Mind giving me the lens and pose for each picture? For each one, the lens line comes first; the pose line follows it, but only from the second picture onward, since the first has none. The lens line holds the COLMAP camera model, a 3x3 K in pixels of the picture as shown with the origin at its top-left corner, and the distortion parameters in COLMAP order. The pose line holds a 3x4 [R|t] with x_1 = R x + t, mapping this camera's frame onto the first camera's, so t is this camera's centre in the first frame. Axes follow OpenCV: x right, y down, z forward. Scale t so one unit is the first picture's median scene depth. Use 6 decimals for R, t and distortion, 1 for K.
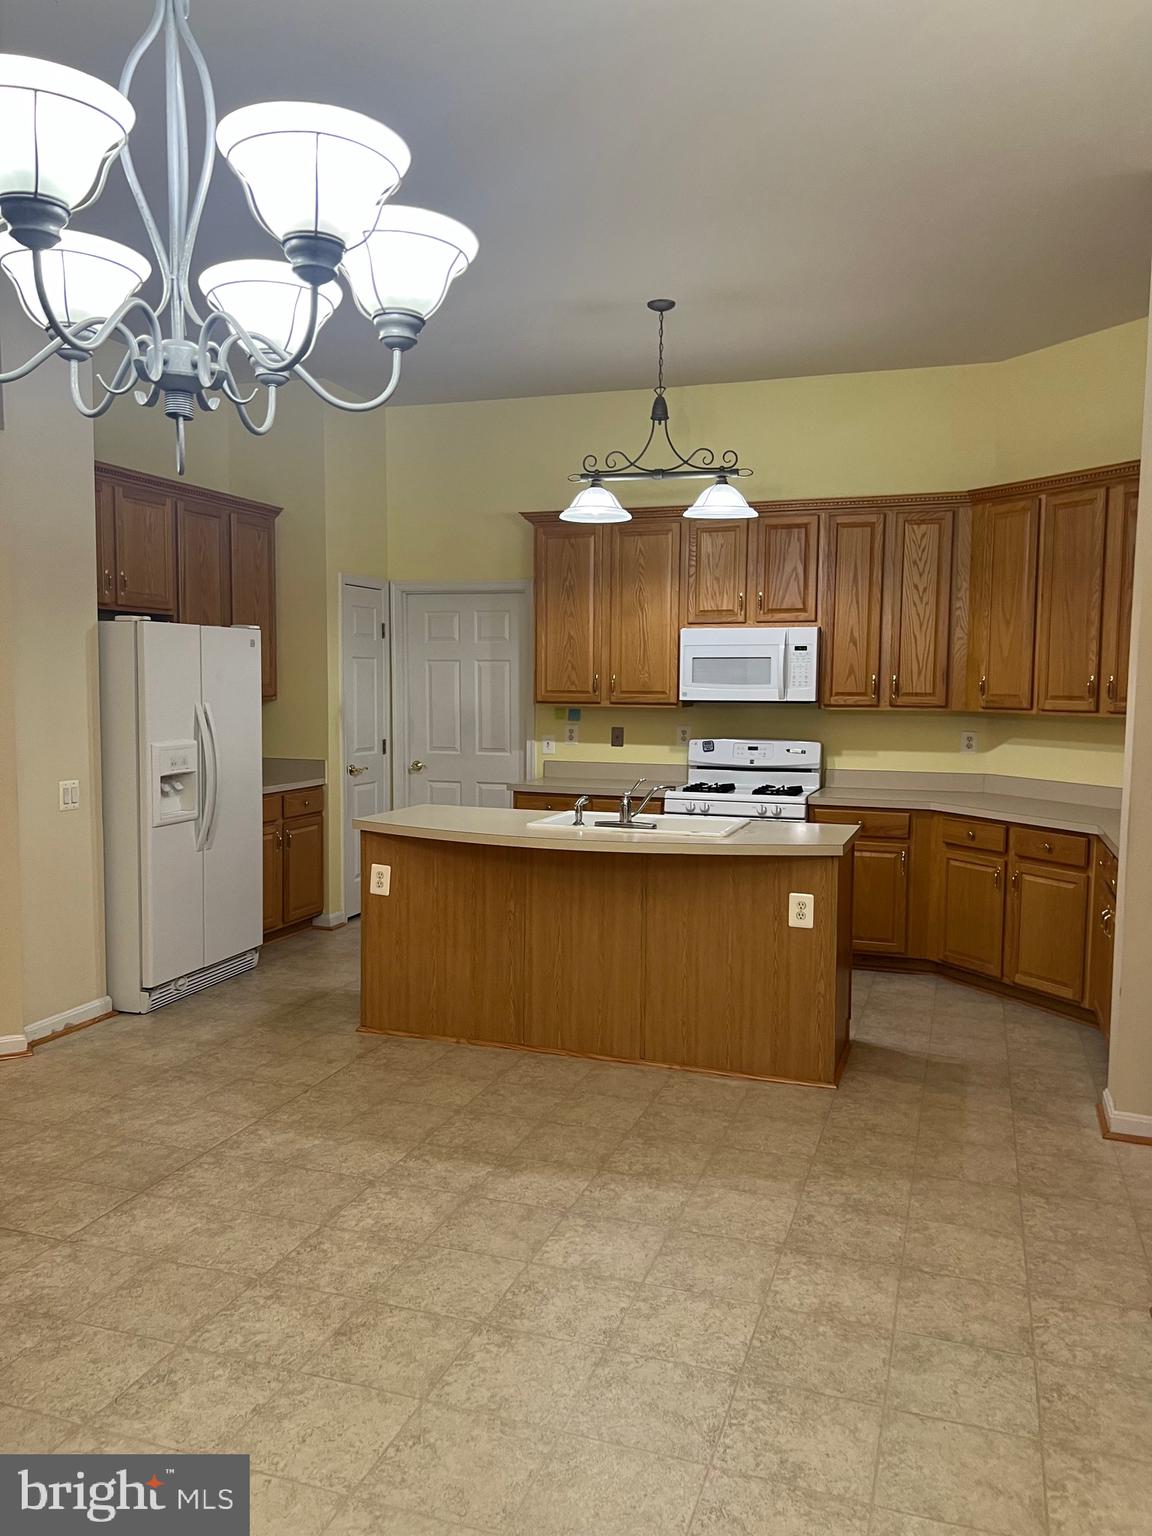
lens RADIAL K [[1158.3, 0, 569.9], [0, 1158.3, 766.0], [0, 0, 1]] dist [0.031605, -0.036723]
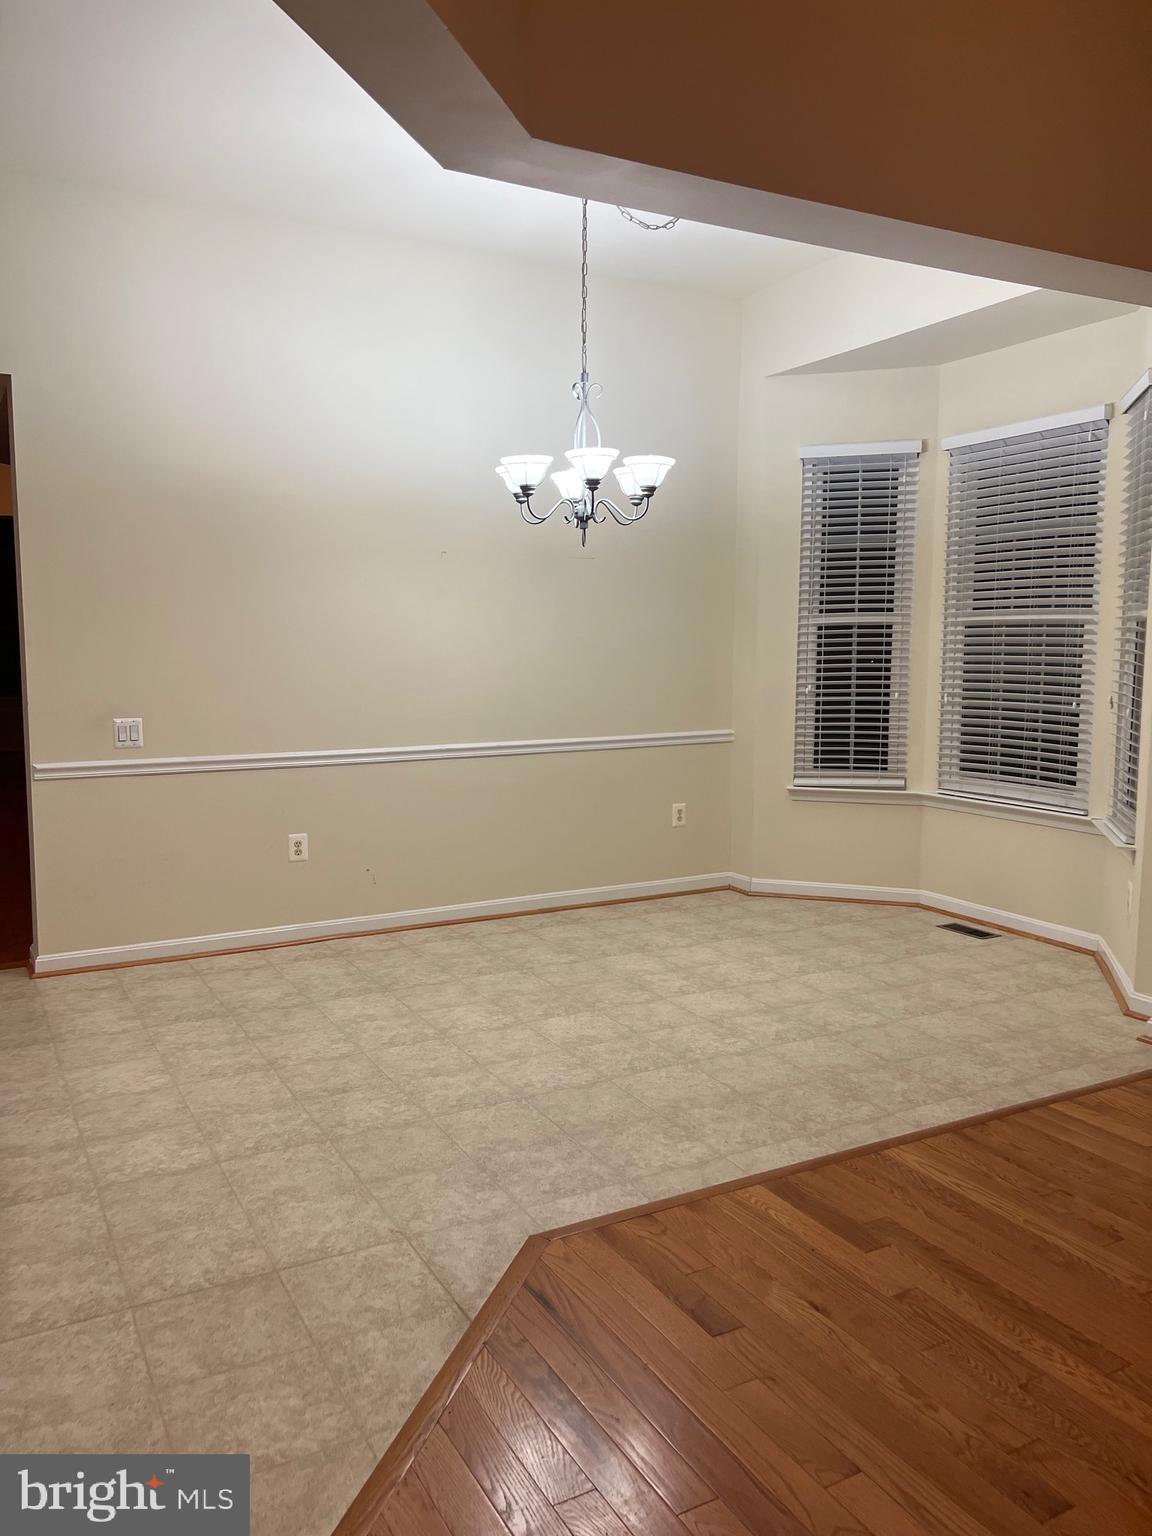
lens RADIAL K [[1158.3, 0, 566.9], [0, 1158.3, 765.1], [0, 0, 1]] dist [0.031605, -0.036723]
pose [[-0.738255, -0.083064, 0.669387, -0.808210], [0.042007, 0.984801, 0.168533, -0.065475], [-0.673212, 0.152539, -0.723545, 1.118983]]
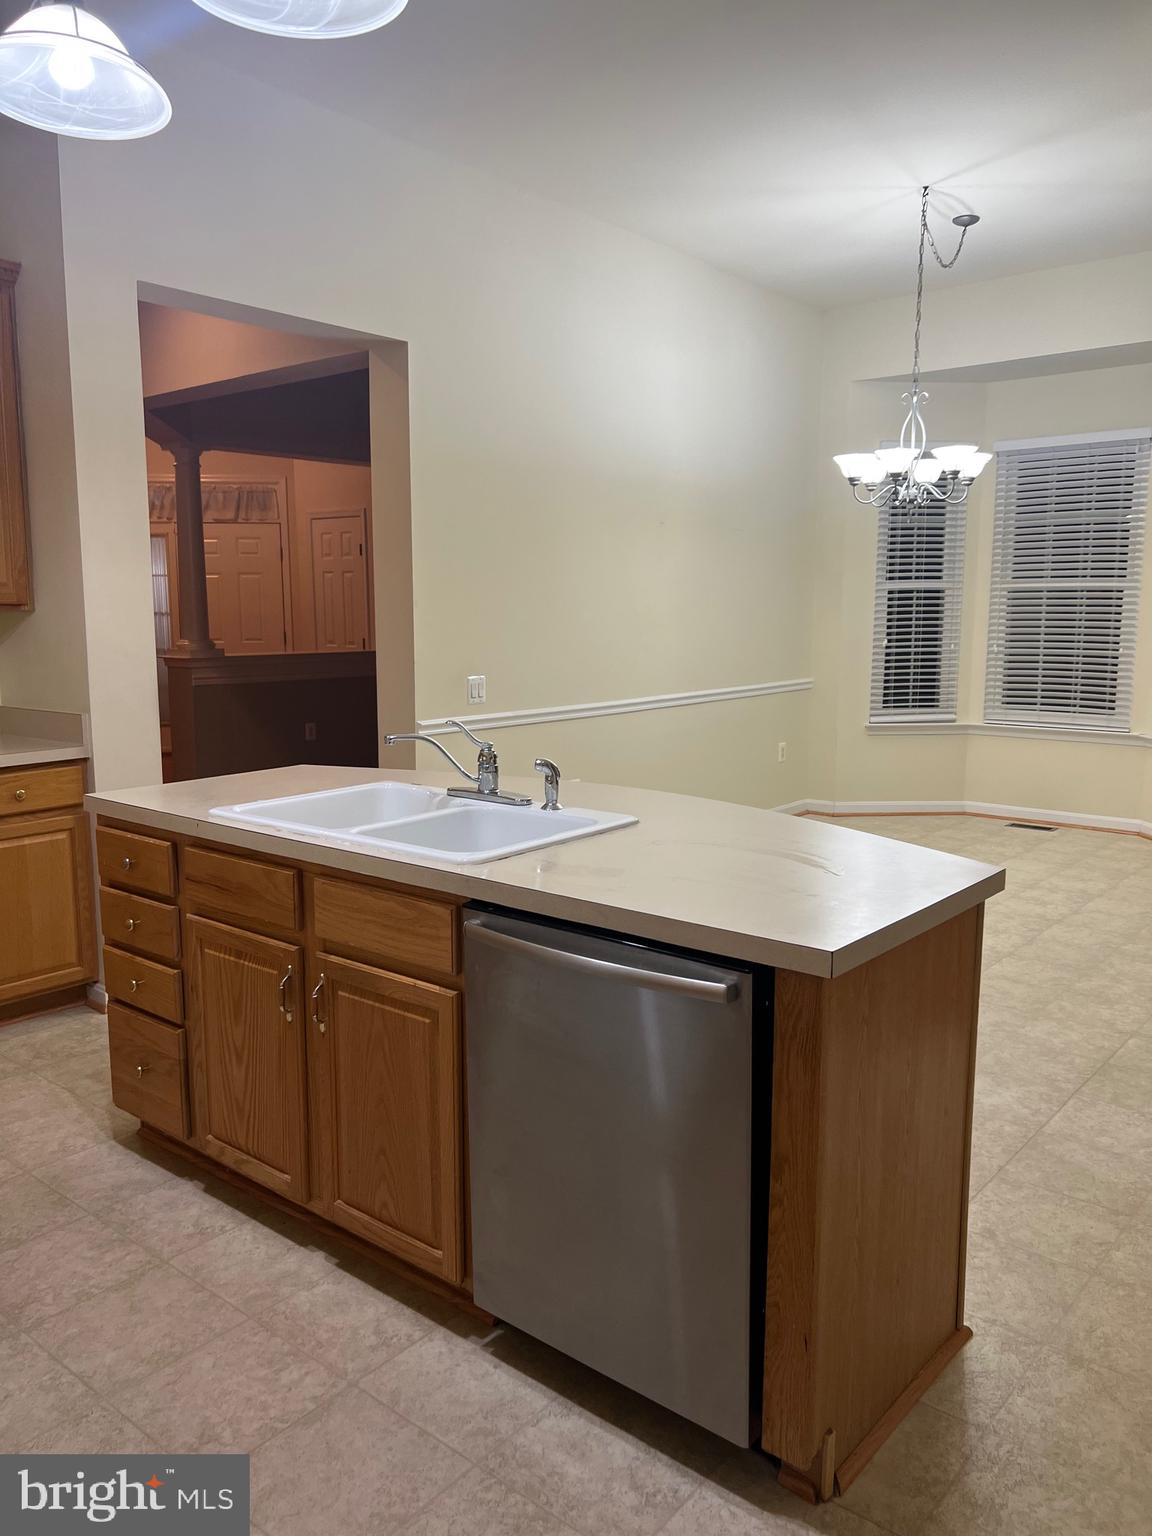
lens RADIAL K [[1158.3, 0, 563.3], [0, 1158.3, 770.8], [0, 0, 1]] dist [0.031605, -0.036723]
pose [[-0.934718, -0.058456, 0.350549, -0.216406], [0.018615, 0.976972, 0.212552, -0.096440], [-0.354902, 0.205202, -0.912106, 1.684958]]
